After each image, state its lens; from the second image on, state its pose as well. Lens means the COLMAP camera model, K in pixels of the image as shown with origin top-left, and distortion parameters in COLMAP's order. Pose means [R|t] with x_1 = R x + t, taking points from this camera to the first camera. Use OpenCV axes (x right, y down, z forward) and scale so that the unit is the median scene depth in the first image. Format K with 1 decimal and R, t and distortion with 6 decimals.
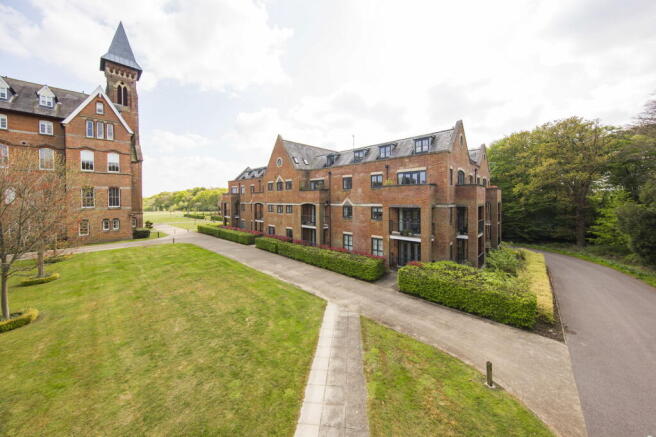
lens RADIAL K [[218.5, 0, 329.8], [0, 218.5, 202.8], [0, 0, 1]] dist [0.000548, -0.003601]
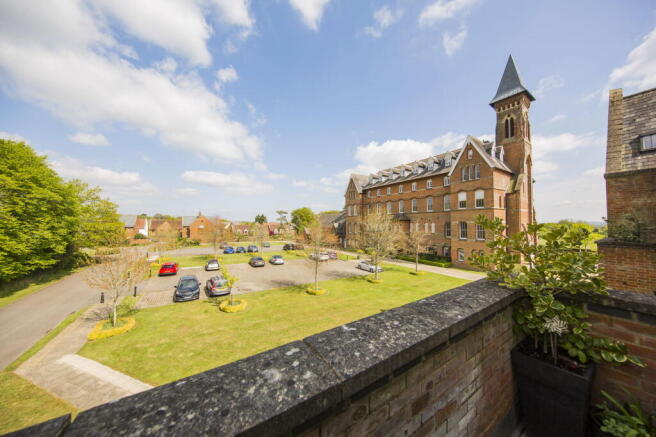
lens RADIAL K [[213.4, 0, 336.2], [0, 213.4, 218.2], [0, 0, 1]] dist [0.000729, -0.003151]
pose [[-0.224480, -0.027009, -0.974104, 0.270362], [-0.003262, 0.999631, -0.026965, -0.066246], [0.974473, -0.002876, -0.224486, 0.663412]]
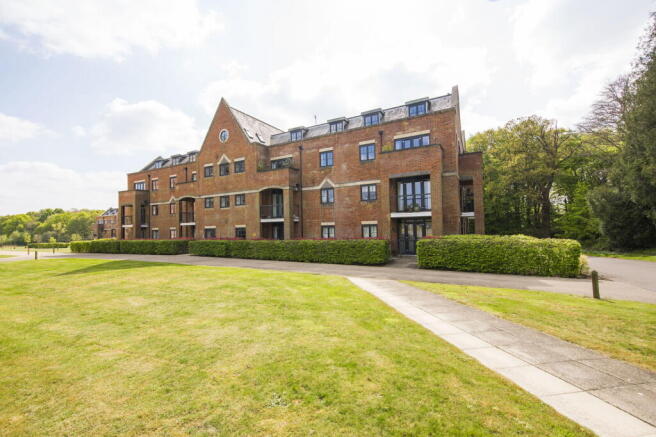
lens RADIAL K [[277.6, 0, 328.0], [0, 277.6, 218.5], [0, 0, 1]] dist [-0.000178, -0.000435]
pose [[0.967442, -0.011671, 0.252824, -0.144889], [0.024573, 0.998548, -0.047932, 0.147996], [-0.251898, 0.052584, 0.966324, 0.053377]]
